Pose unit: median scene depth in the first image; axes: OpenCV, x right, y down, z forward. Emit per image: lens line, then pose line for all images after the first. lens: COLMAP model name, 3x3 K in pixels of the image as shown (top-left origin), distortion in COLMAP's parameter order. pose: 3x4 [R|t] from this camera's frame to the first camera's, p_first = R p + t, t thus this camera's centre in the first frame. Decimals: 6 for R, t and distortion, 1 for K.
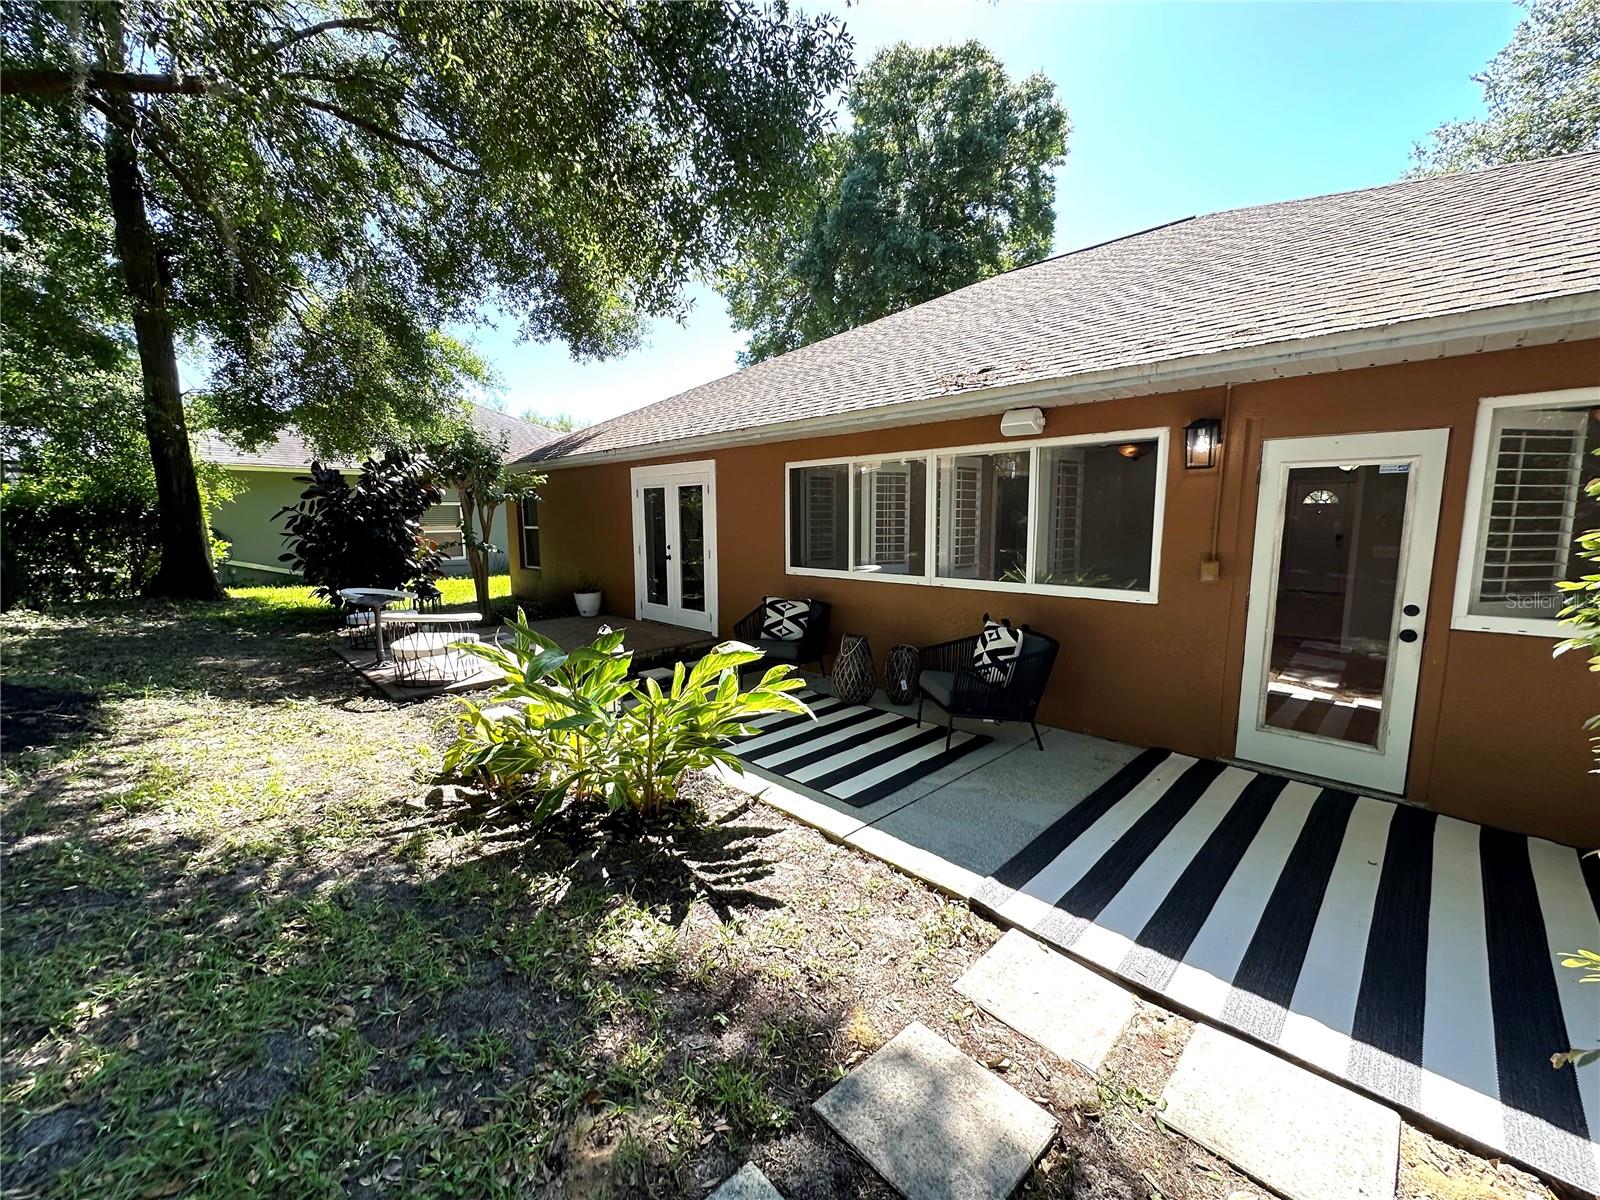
lens RADIAL K [[636.4, 0, 800.0], [0, 636.4, 600.0], [0, 0, 1]] dist [-0.002169, -0.000335]
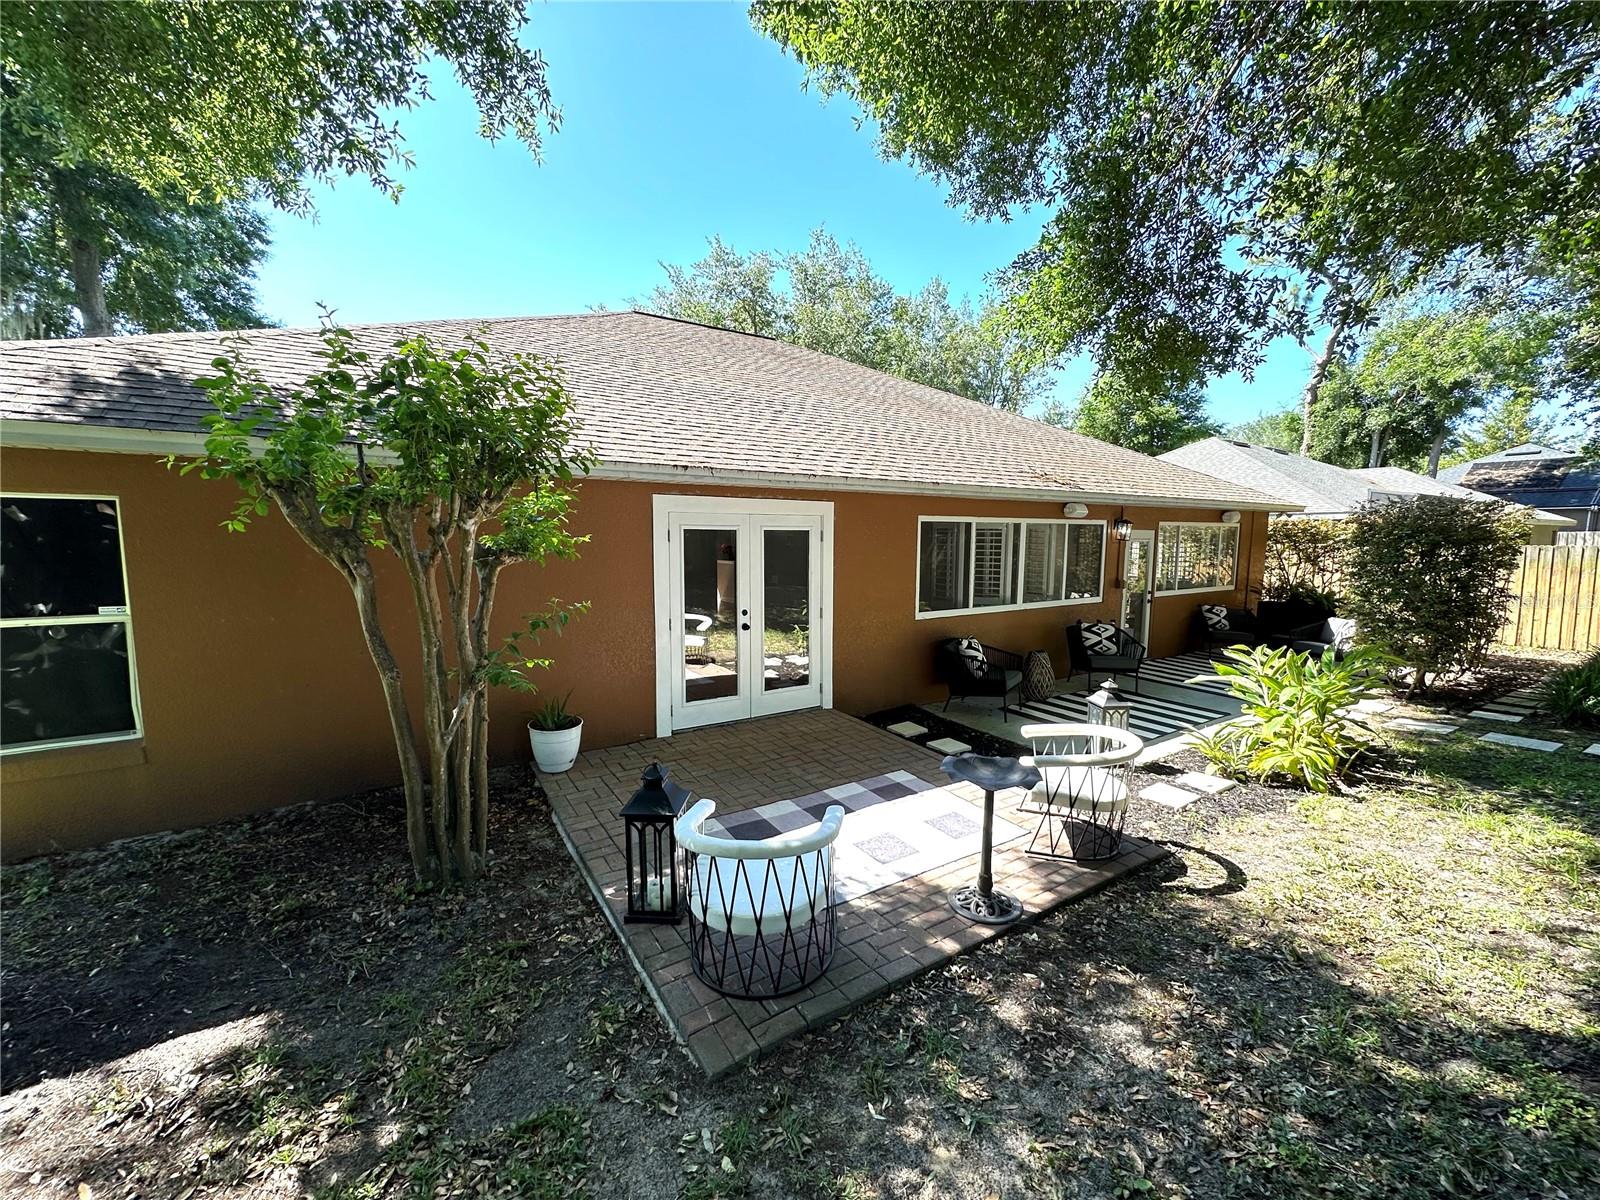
lens RADIAL K [[636.4, 0, 800.0], [0, 636.4, 600.0], [0, 0, 1]] dist [-0.002169, -0.000335]
pose [[0.221003, -0.086563, 0.971424, -1.124150], [0.126878, 0.990140, 0.059366, -0.166245], [-0.966985, 0.110132, 0.229806, 0.974264]]
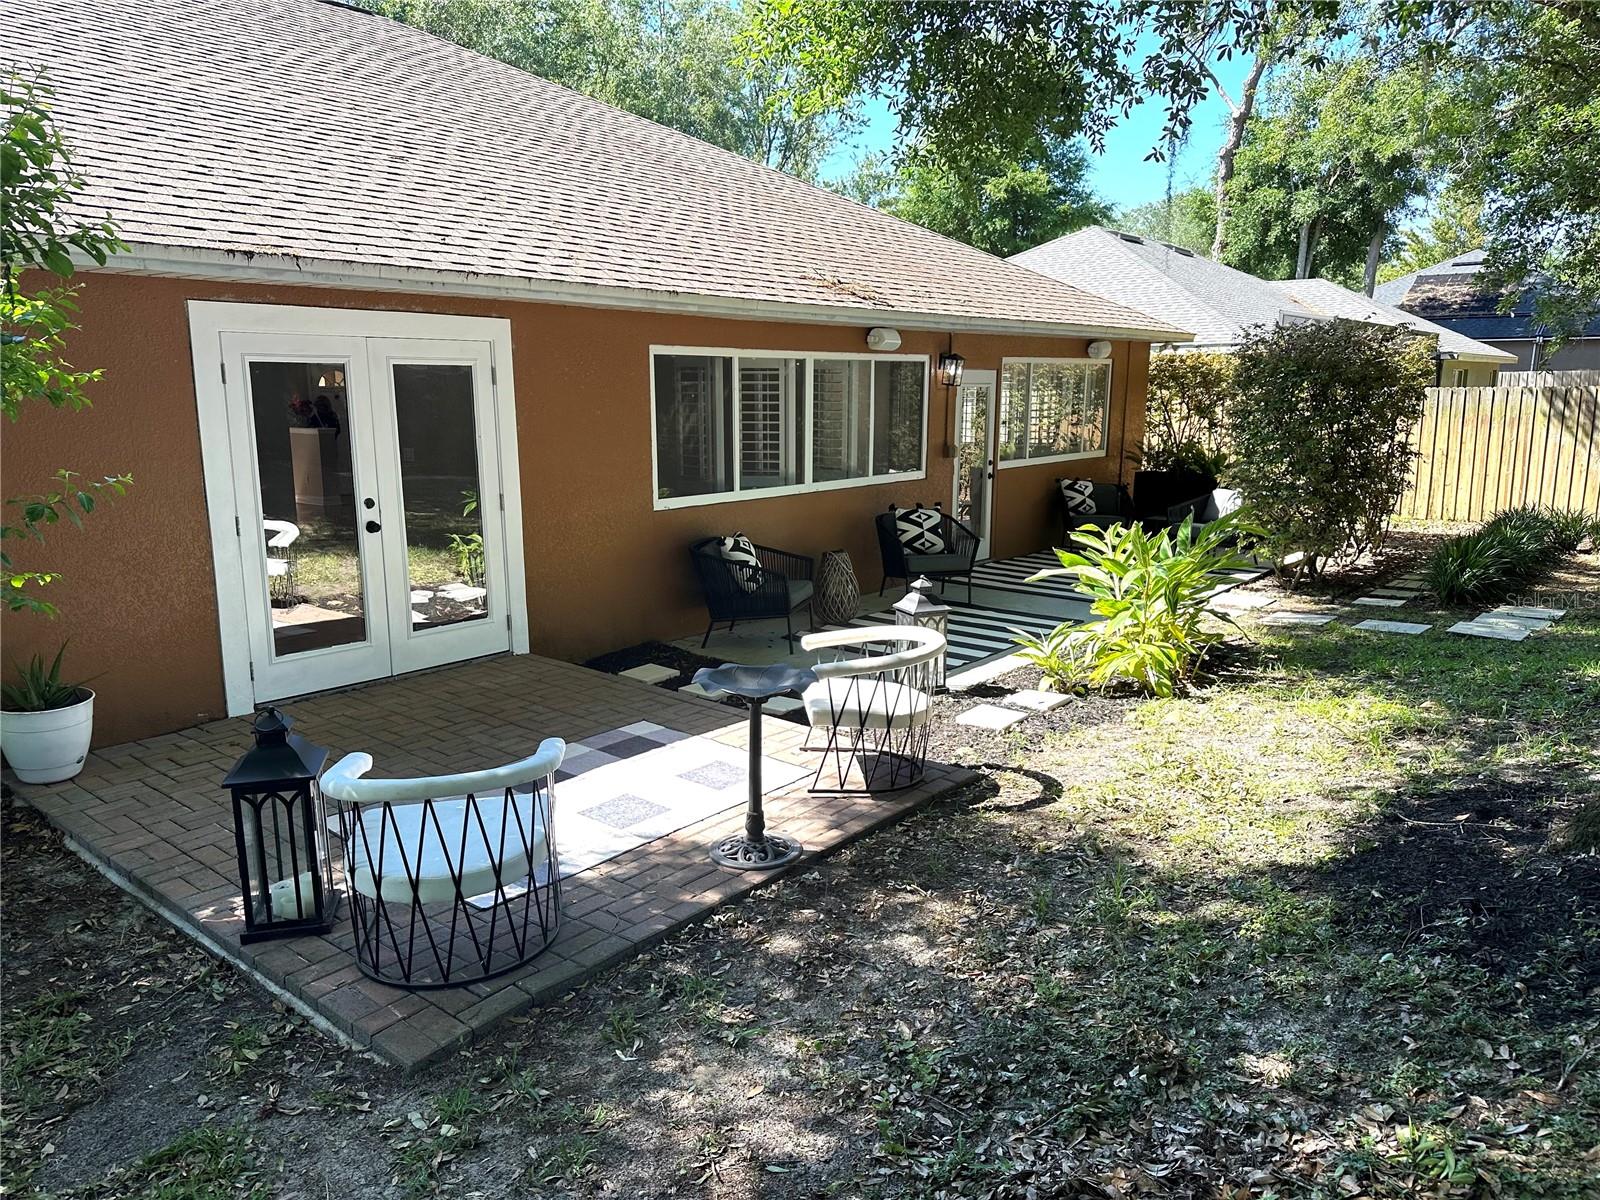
lens RADIAL K [[1100.5, 0, 800.0], [0, 1100.5, 600.0], [0, 0, 1]] dist [0.101825, -0.144038]
pose [[-0.088162, -0.177863, 0.980098, -1.245691], [0.138525, 0.972179, 0.188887, -0.154487], [-0.986427, 0.152421, -0.061071, 0.966975]]
